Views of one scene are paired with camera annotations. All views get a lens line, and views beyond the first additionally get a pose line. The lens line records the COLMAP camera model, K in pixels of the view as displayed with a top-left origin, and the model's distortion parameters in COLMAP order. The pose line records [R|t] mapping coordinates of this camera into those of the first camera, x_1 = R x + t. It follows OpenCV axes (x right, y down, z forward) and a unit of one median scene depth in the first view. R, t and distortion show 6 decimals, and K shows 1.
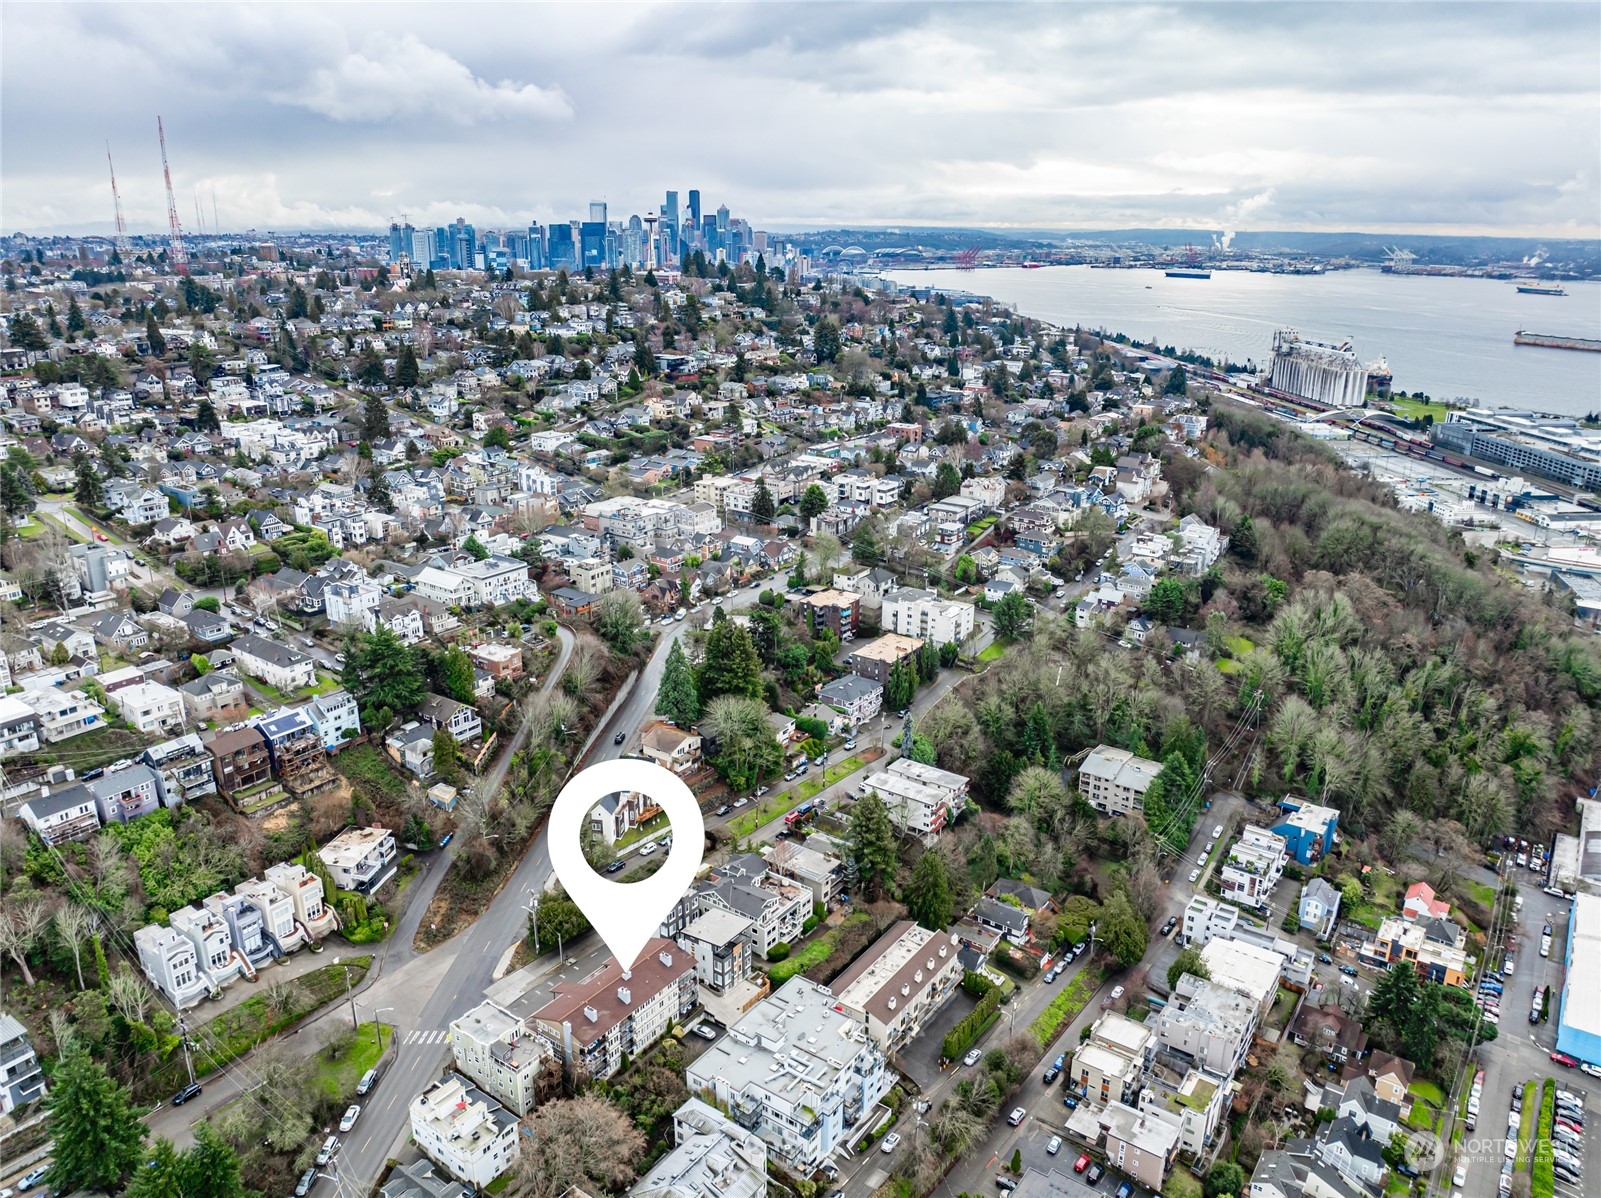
lens RADIAL K [[1131.2, 0, 805.2], [0, 1131.2, 598.9], [0, 0, 1]] dist [-0.061643, 0.032553]
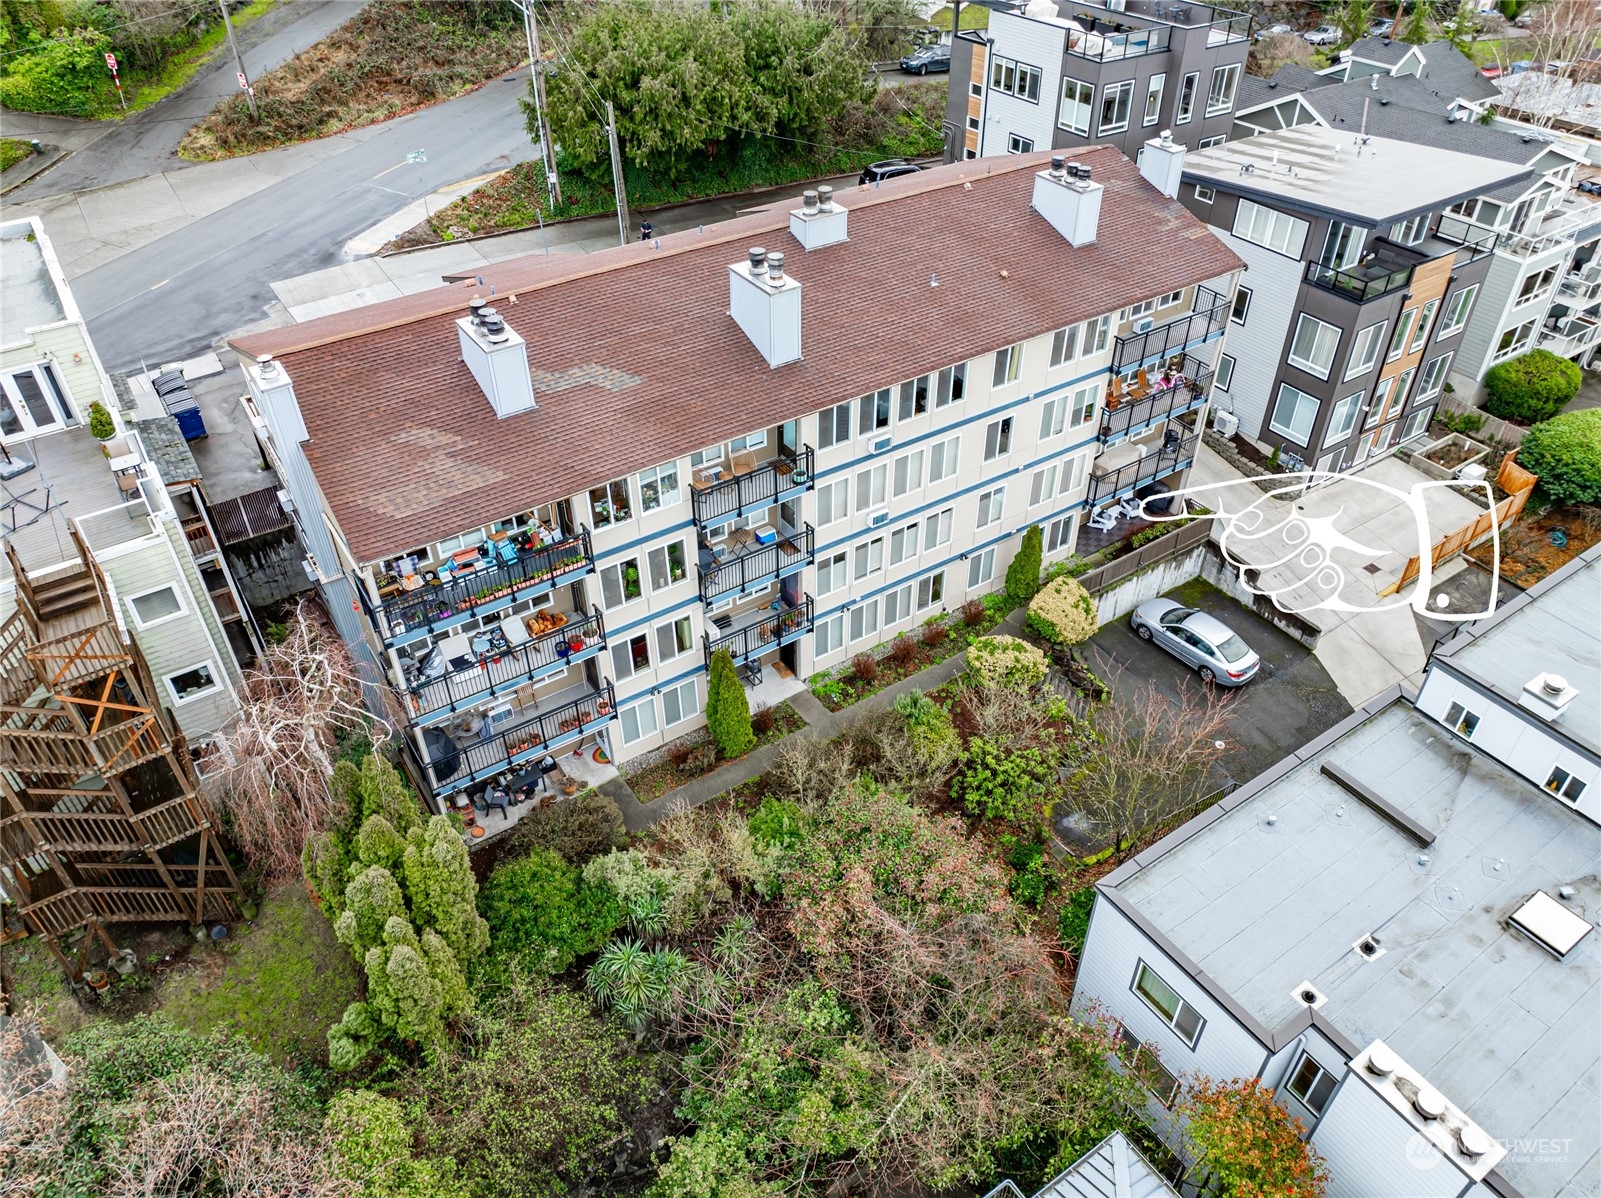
lens RADIAL K [[1131.2, 0, 805.2], [0, 1131.2, 598.9], [0, 0, 1]] dist [-0.061643, 0.032553]
pose [[0.935114, 0.213073, -0.283129, -0.101194], [-0.100696, 0.925863, 0.364195, 0.322255], [0.339739, -0.312054, 0.887243, 0.824314]]
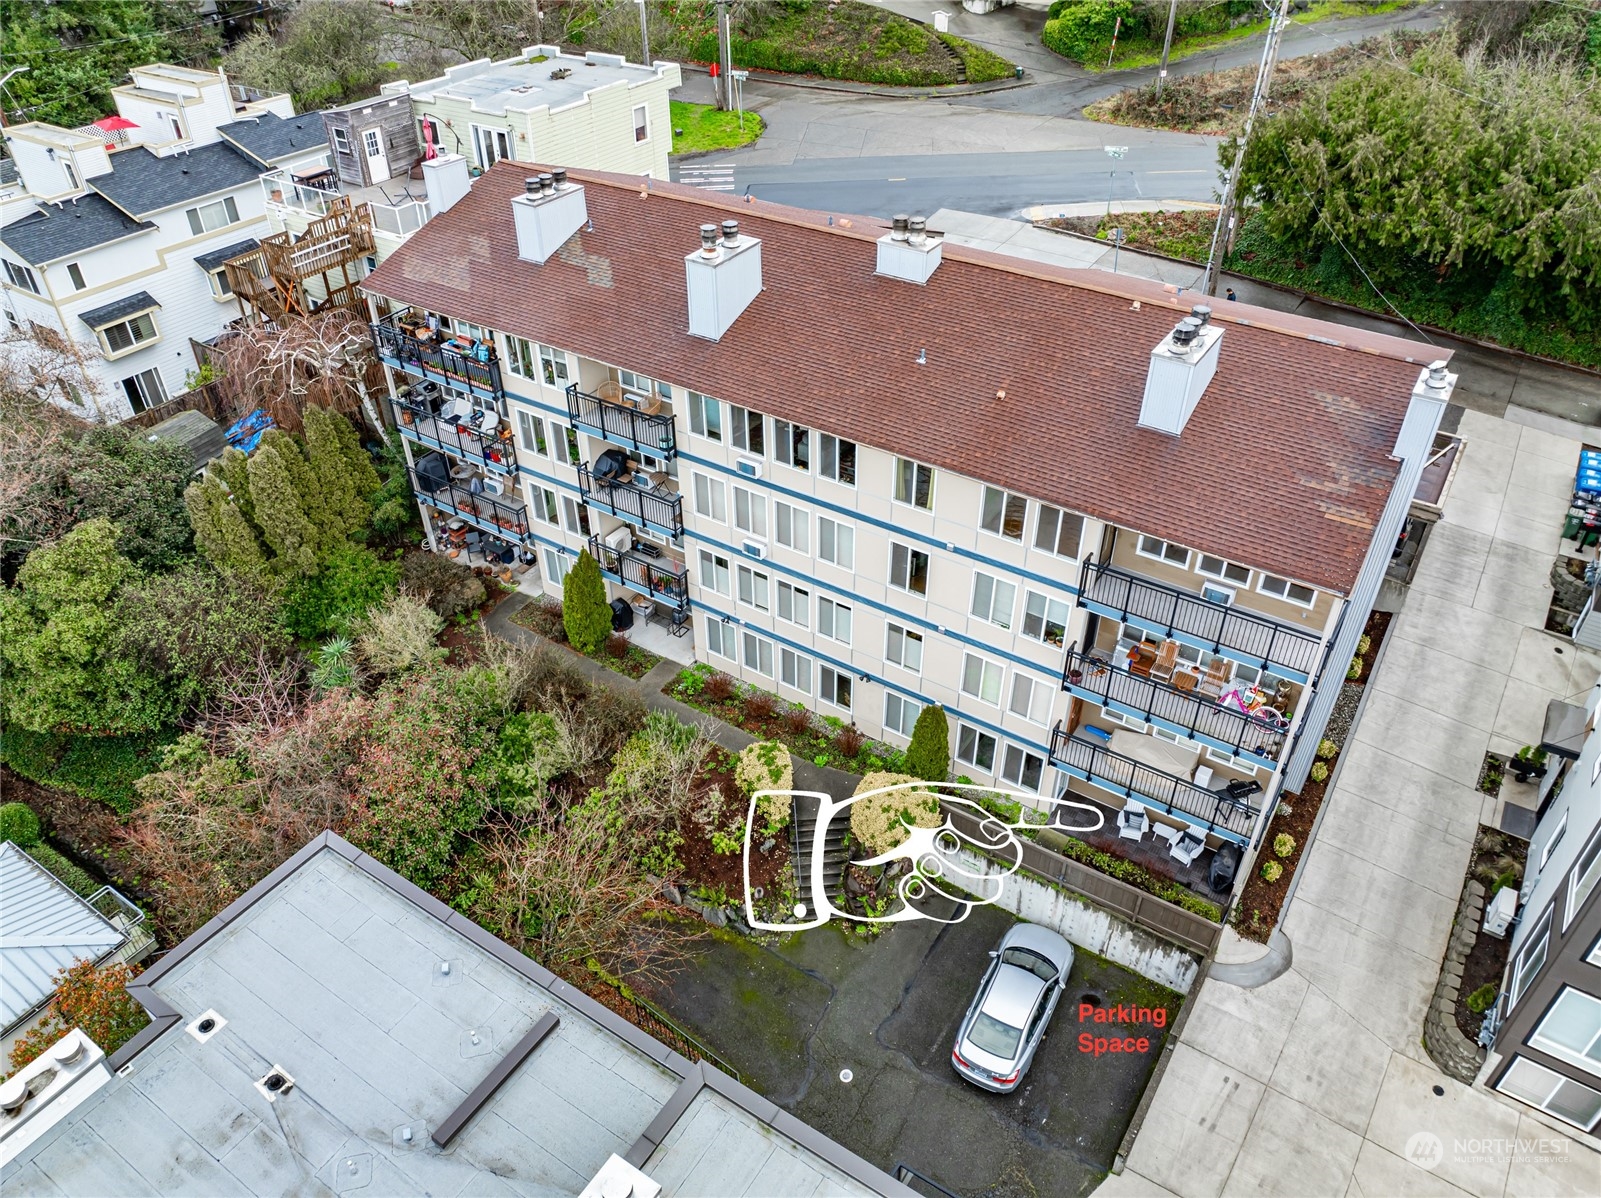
lens RADIAL K [[1131.2, 0, 805.2], [0, 1131.2, 598.9], [0, 0, 1]] dist [-0.061643, 0.032553]
pose [[0.035531, 0.598278, -0.800501, -0.014807], [-0.309139, 0.768300, 0.560490, 0.288000], [0.950353, 0.227551, 0.212250, 0.951650]]
